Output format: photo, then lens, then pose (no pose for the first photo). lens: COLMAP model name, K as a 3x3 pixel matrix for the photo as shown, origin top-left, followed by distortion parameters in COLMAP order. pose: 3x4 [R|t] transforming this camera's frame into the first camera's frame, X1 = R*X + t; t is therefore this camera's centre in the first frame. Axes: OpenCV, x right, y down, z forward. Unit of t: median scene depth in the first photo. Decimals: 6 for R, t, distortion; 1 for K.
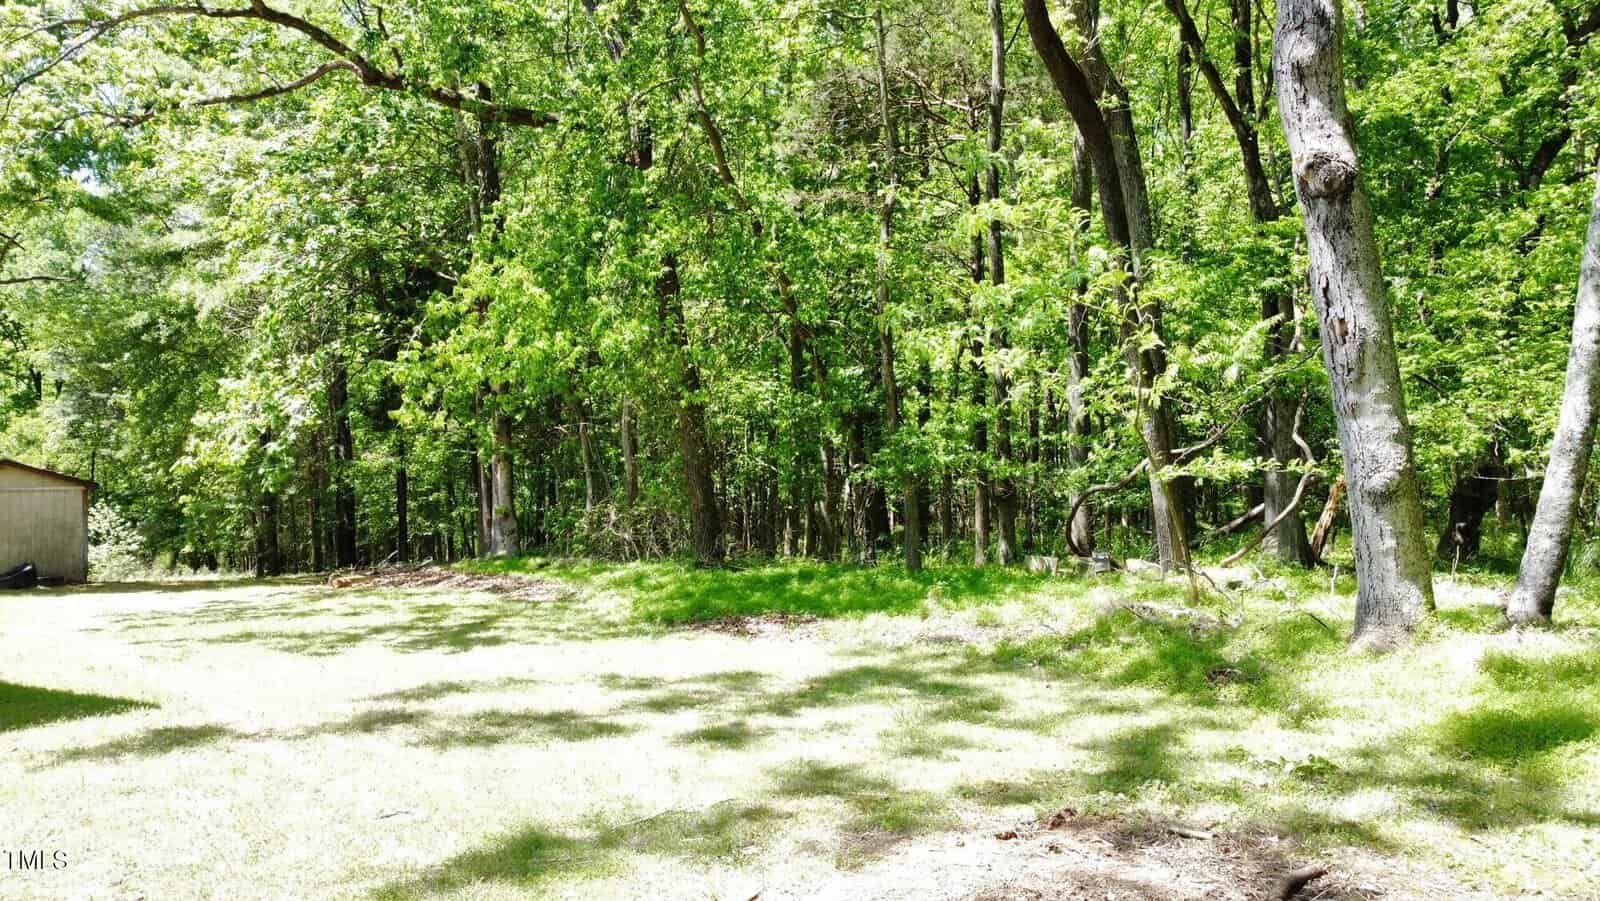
lens RADIAL K [[1223.5, 0, 794.9], [0, 1223.5, 445.7], [0, 0, 1]] dist [-0.005973, -0.006892]
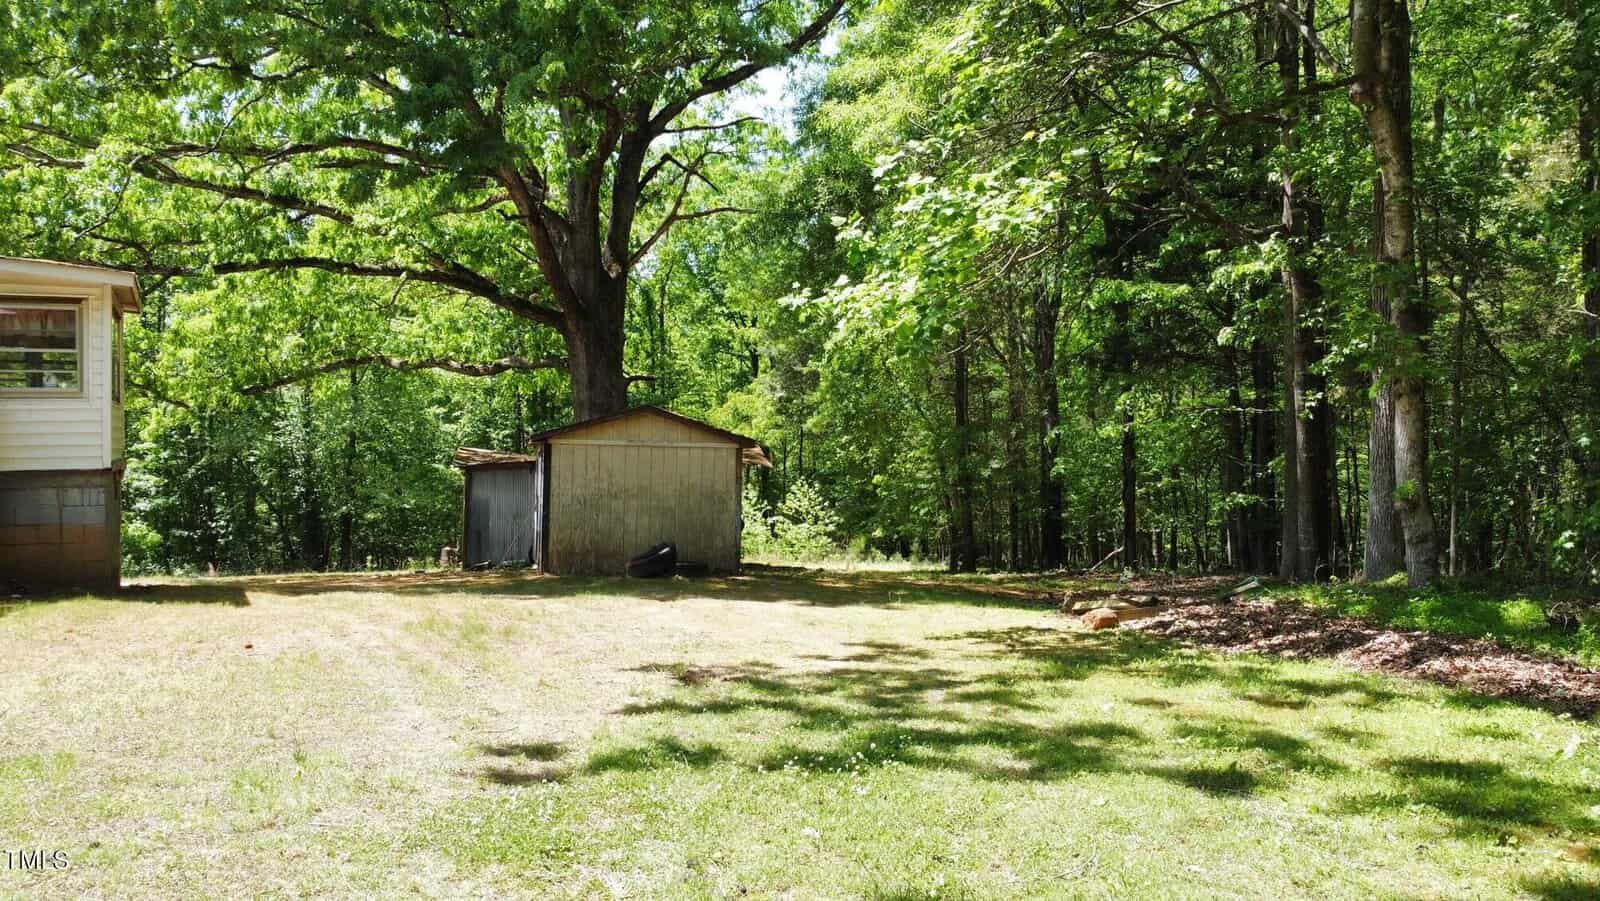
lens RADIAL K [[1223.5, 0, 794.9], [0, 1223.5, 445.7], [0, 0, 1]] dist [-0.005973, -0.006892]
pose [[0.856131, 0.019294, -0.516399, -0.076657], [-0.018528, 0.999806, 0.006639, 0.013460], [0.516427, 0.003884, 0.856322, 0.173647]]
